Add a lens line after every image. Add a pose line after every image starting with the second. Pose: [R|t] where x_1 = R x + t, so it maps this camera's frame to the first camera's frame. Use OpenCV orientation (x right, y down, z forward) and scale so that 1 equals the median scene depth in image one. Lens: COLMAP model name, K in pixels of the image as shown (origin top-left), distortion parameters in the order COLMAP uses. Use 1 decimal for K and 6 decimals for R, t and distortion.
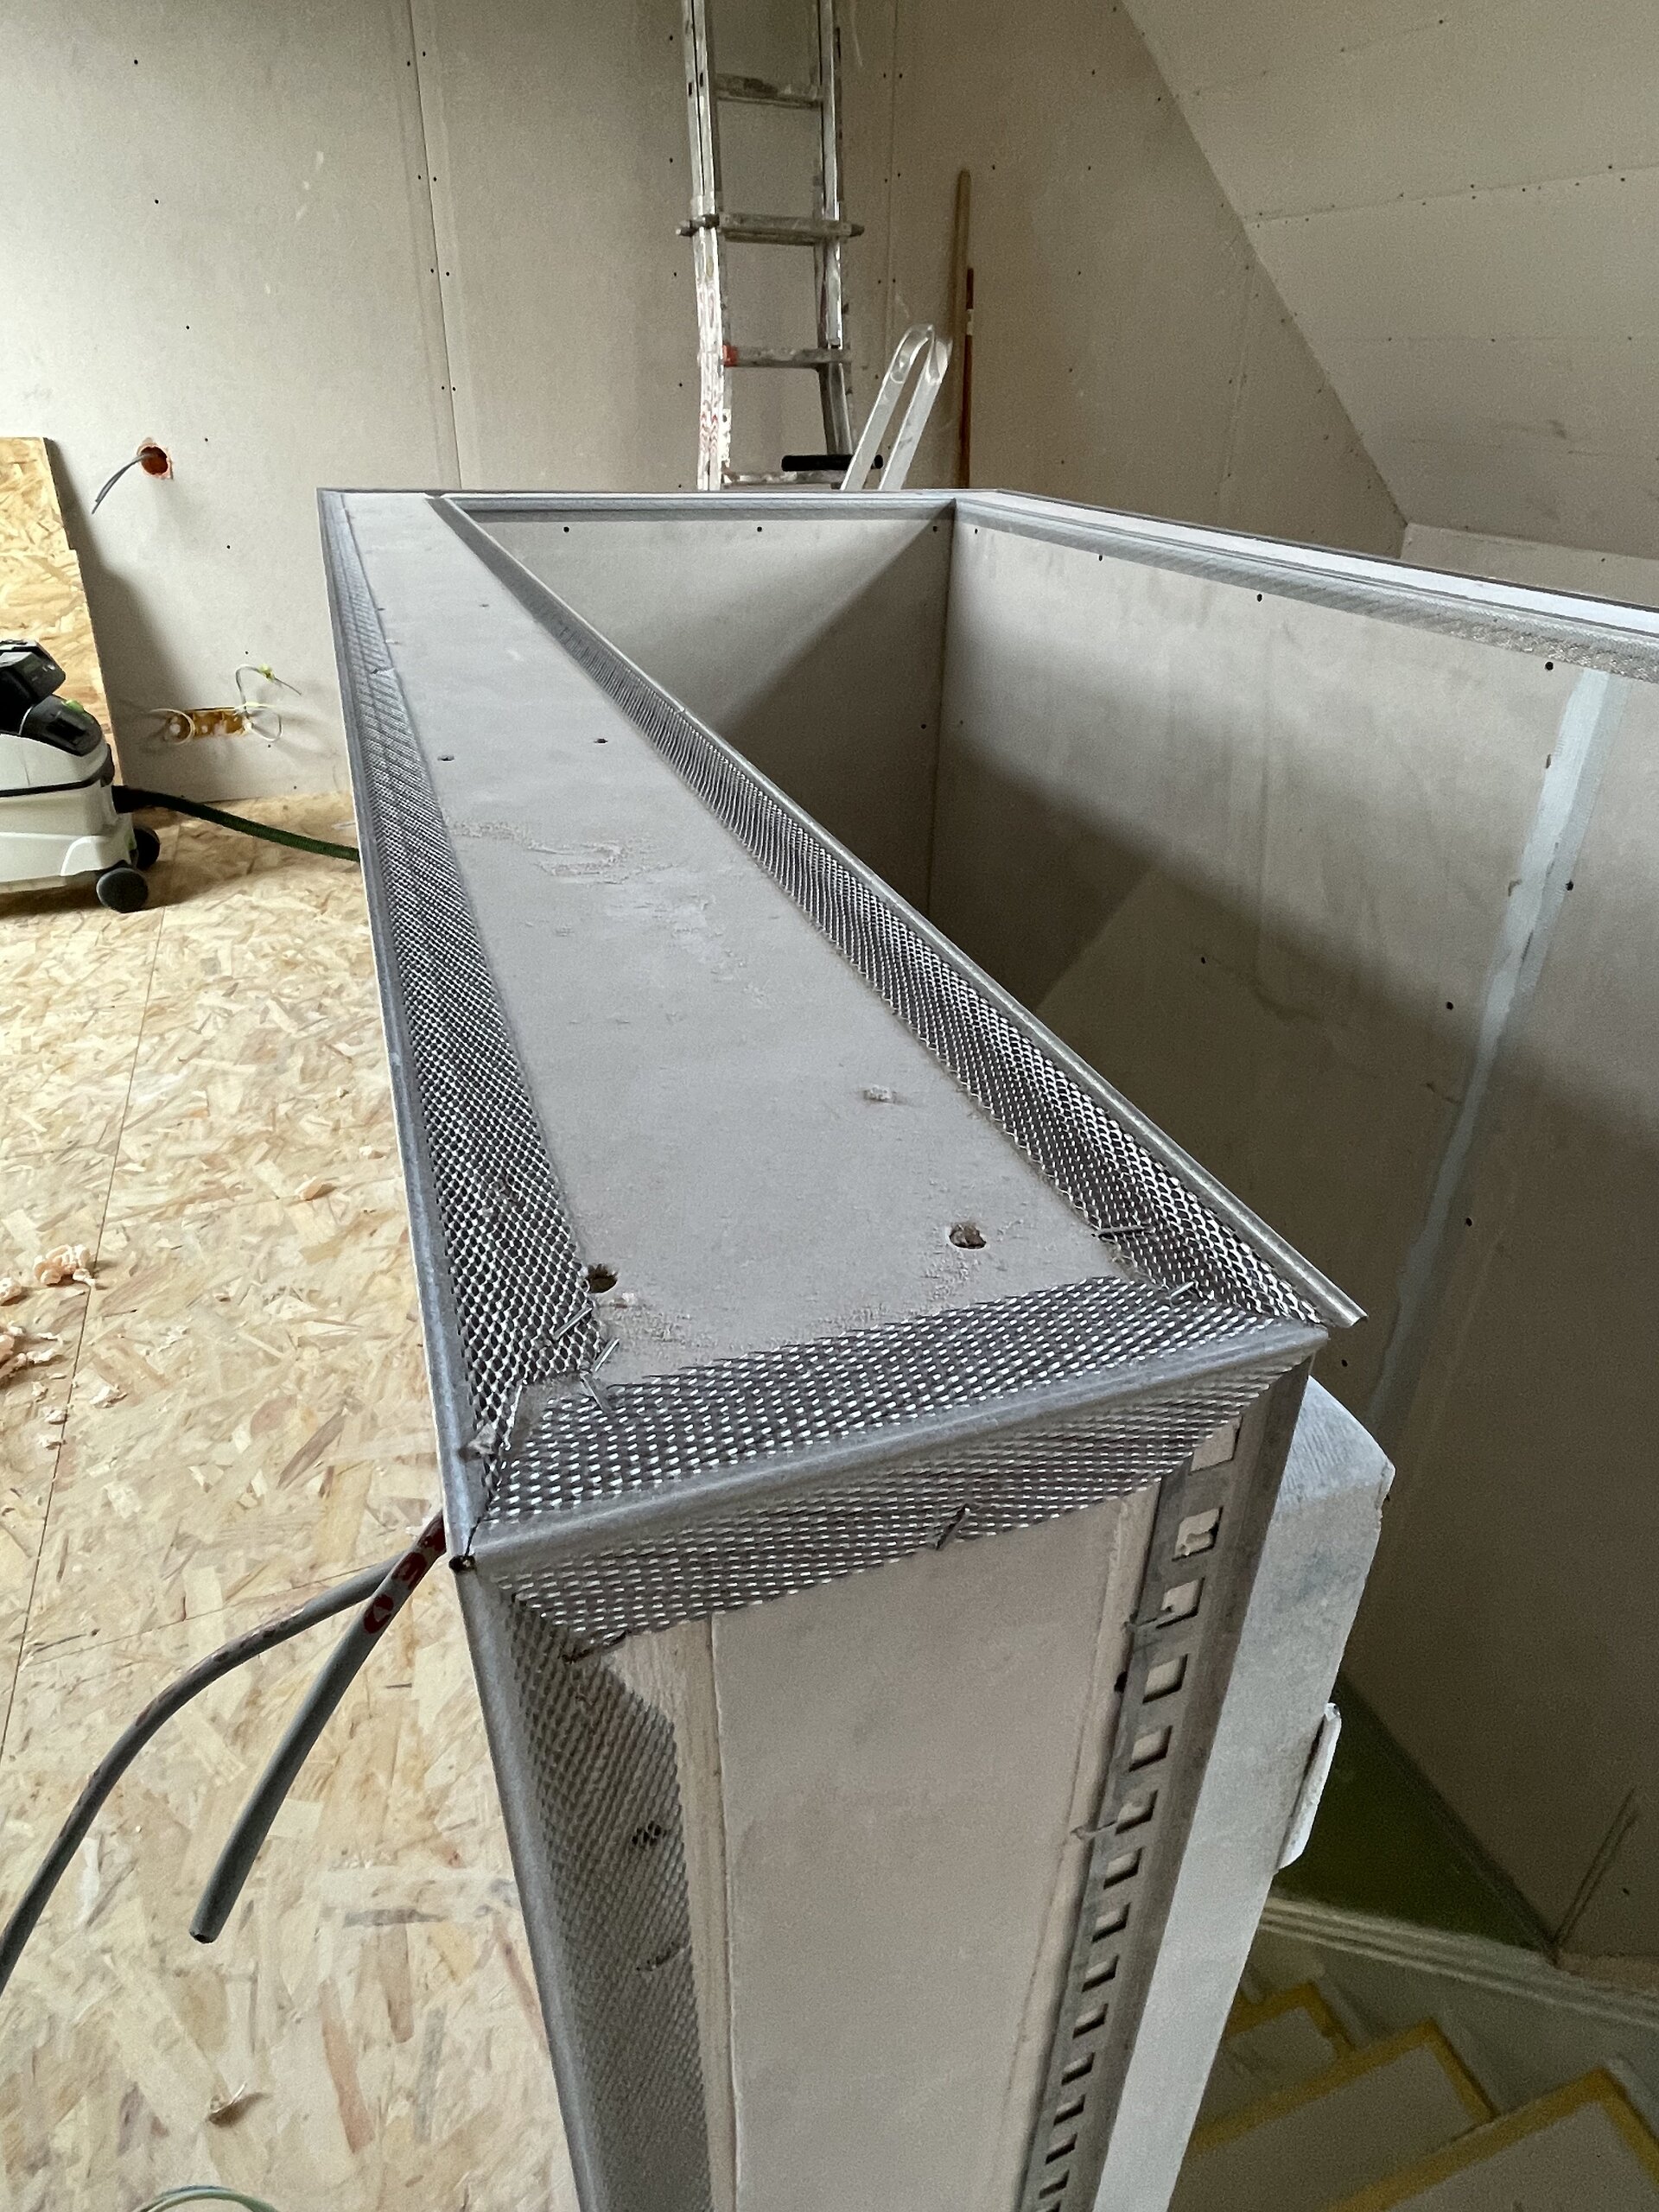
lens RADIAL K [[1301.7, 0, 841.0], [0, 1301.7, 1050.9], [0, 0, 1]] dist [-0.006059, 0.005158]
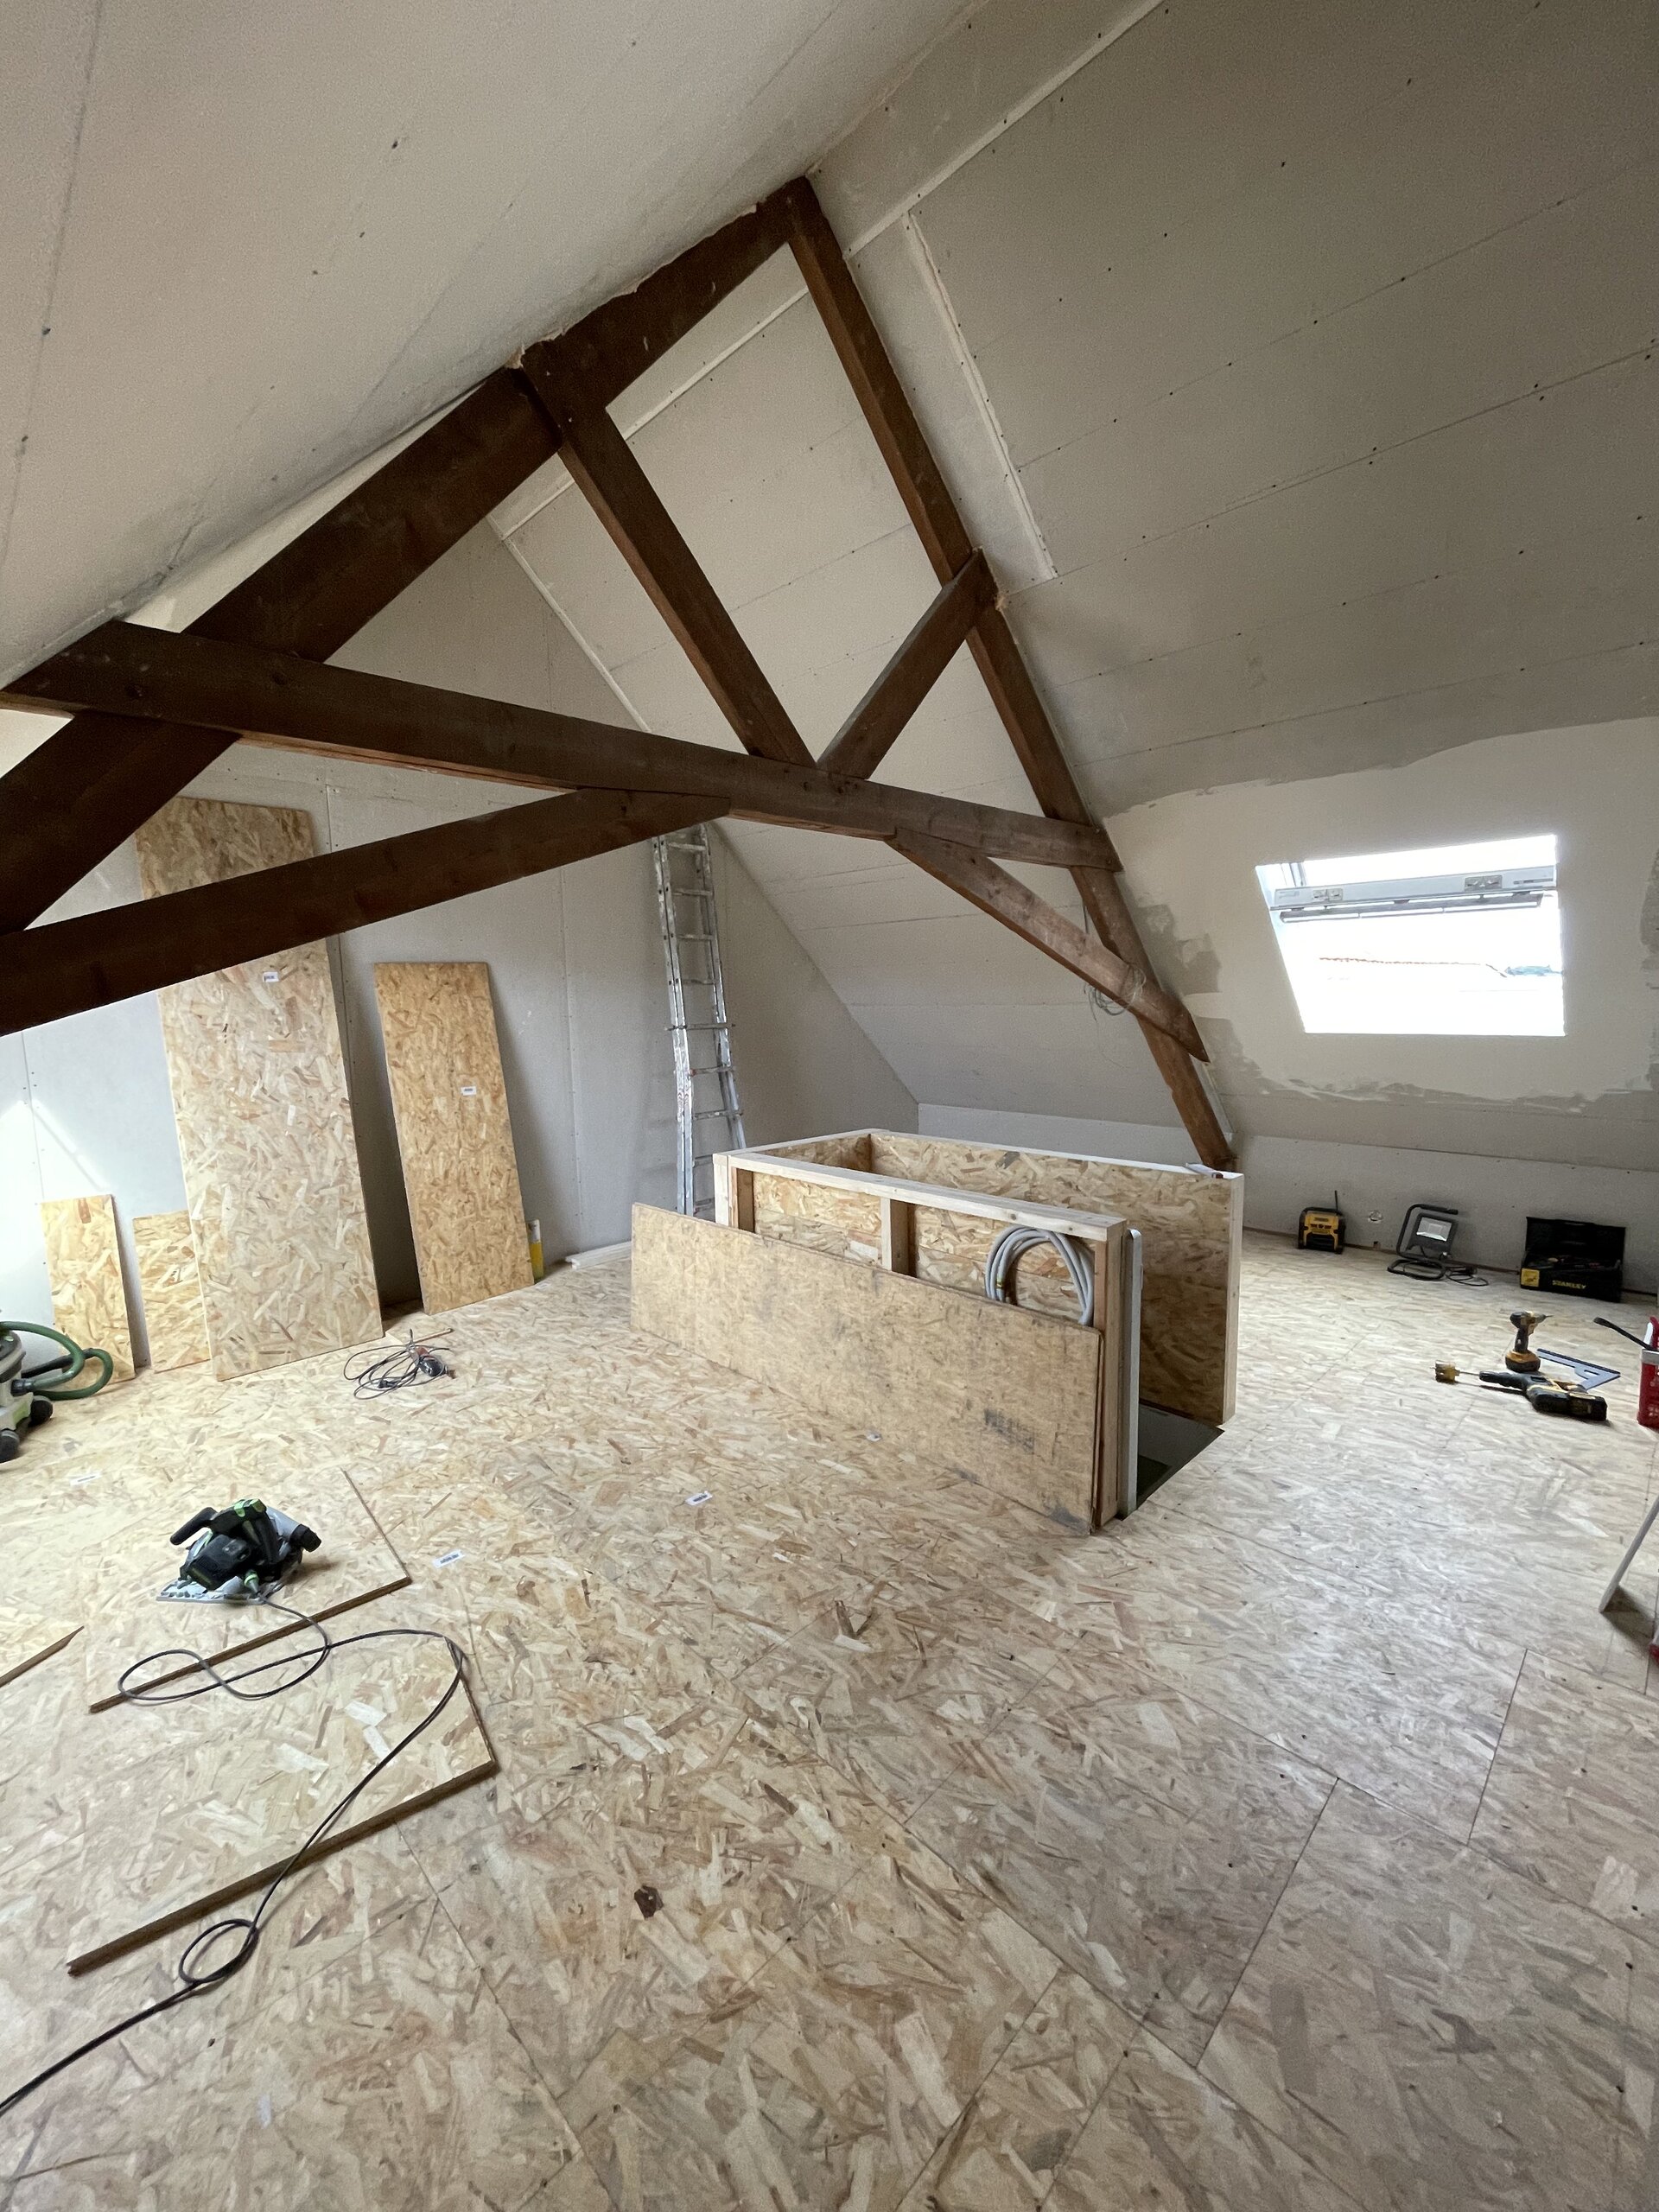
lens RADIAL K [[892.3, 0, 829.0], [0, 892.3, 1109.4], [0, 0, 1]] dist [-0.003261, 0.000203]
pose [[0.914221, -0.085224, 0.396152, -0.558696], [0.217811, 0.927744, -0.303068, 0.110496], [-0.341698, 0.363358, 0.866726, -0.573415]]
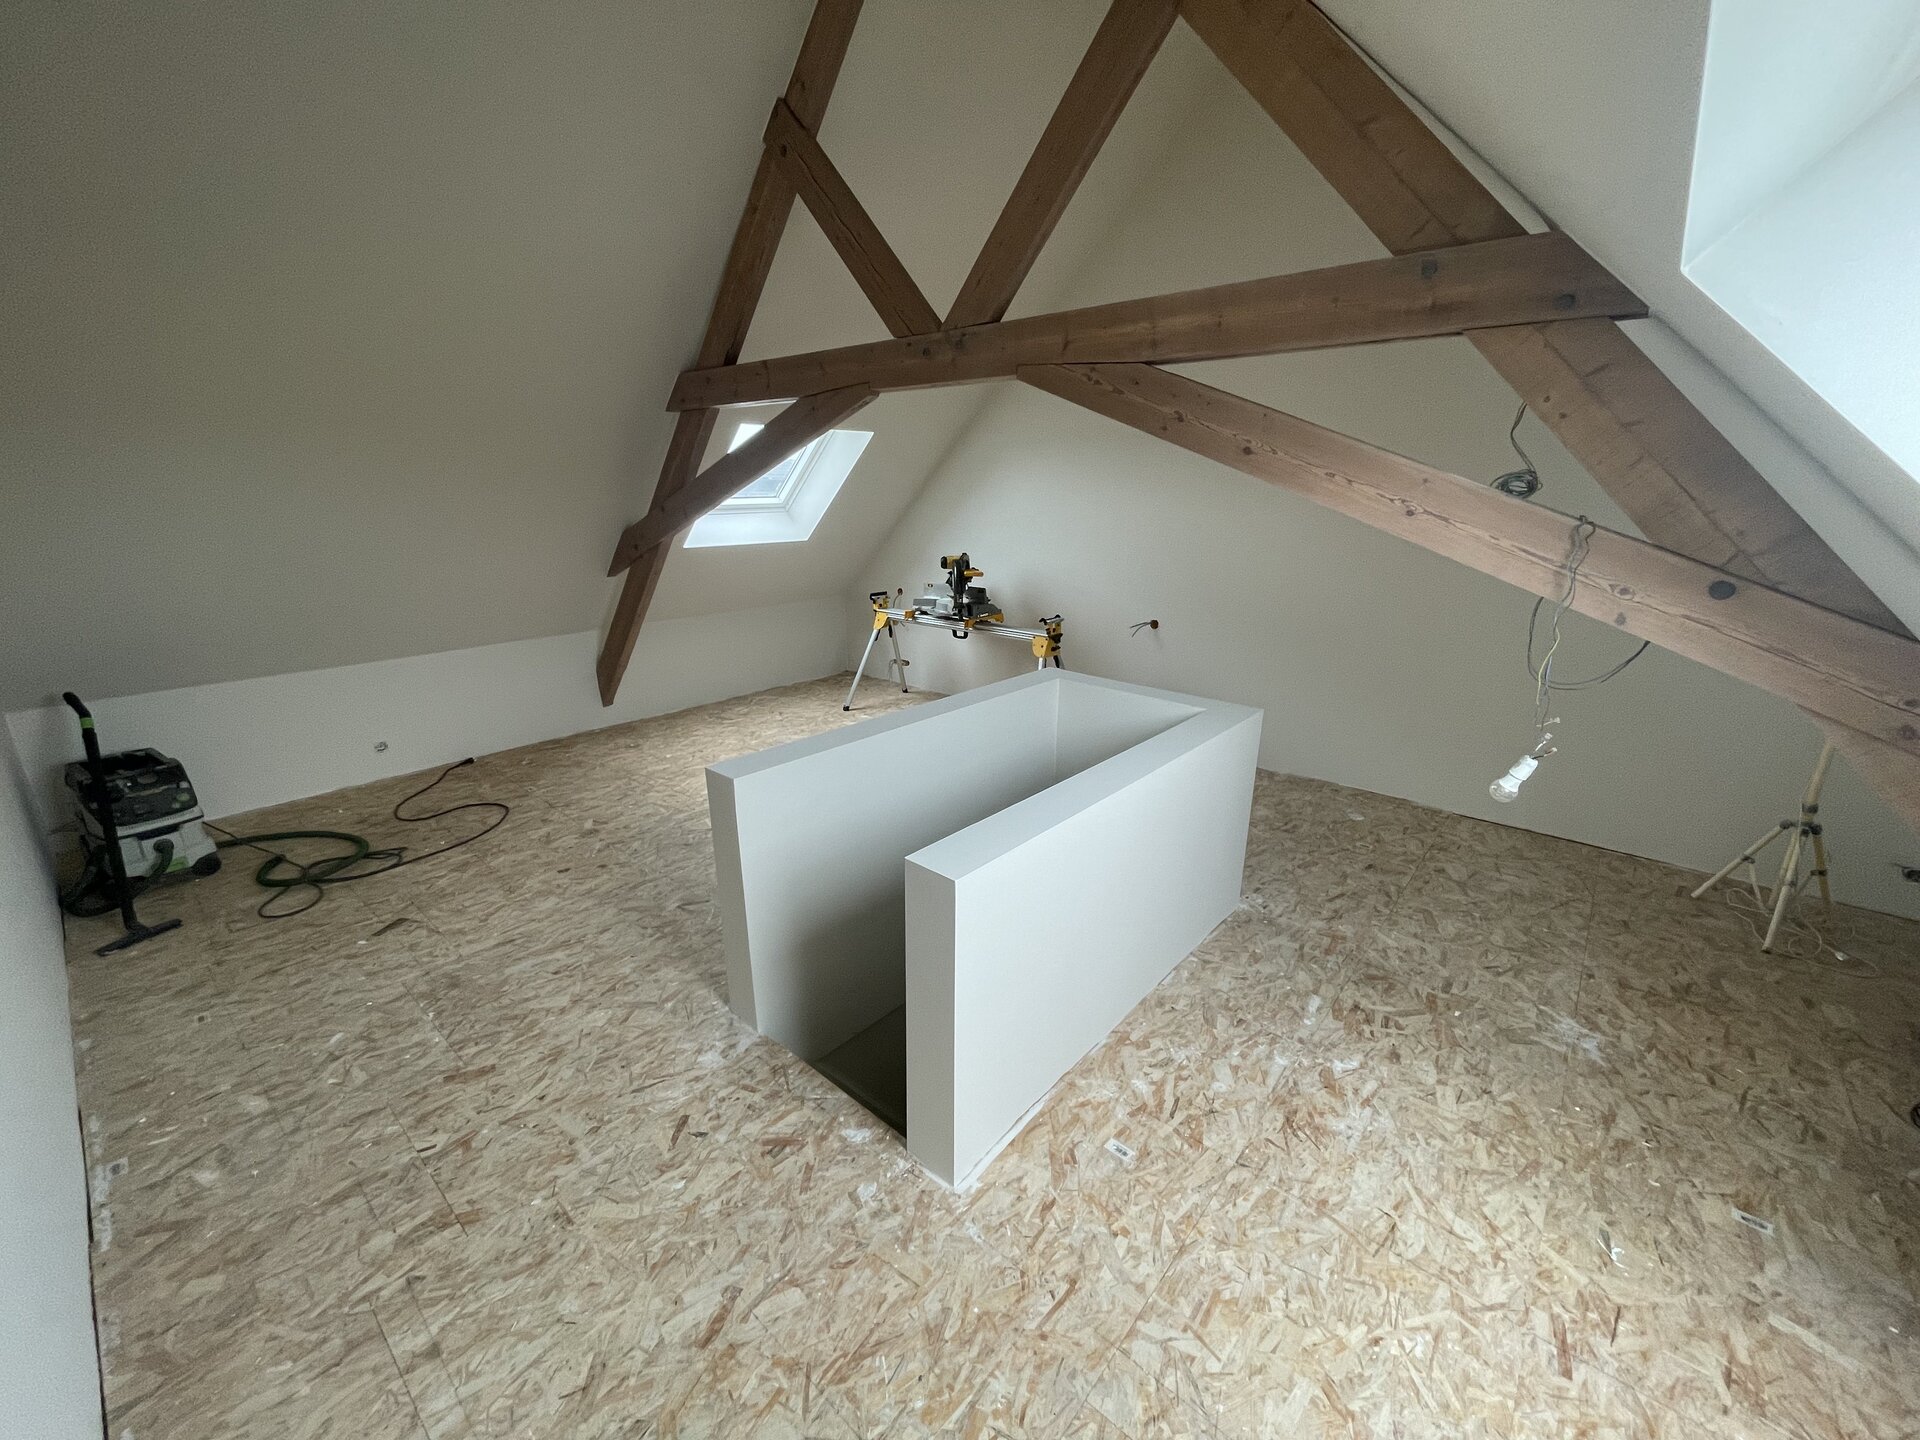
lens RADIAL K [[774.5, 0, 959.5], [0, 774.5, 722.0], [0, 0, 1]] dist [-0.003261, 0.000203]
pose [[0.474201, 0.247912, -0.844791, 0.781499], [-0.403981, 0.913830, 0.041408, -0.164671], [0.782261, 0.321644, 0.533491, -0.171126]]
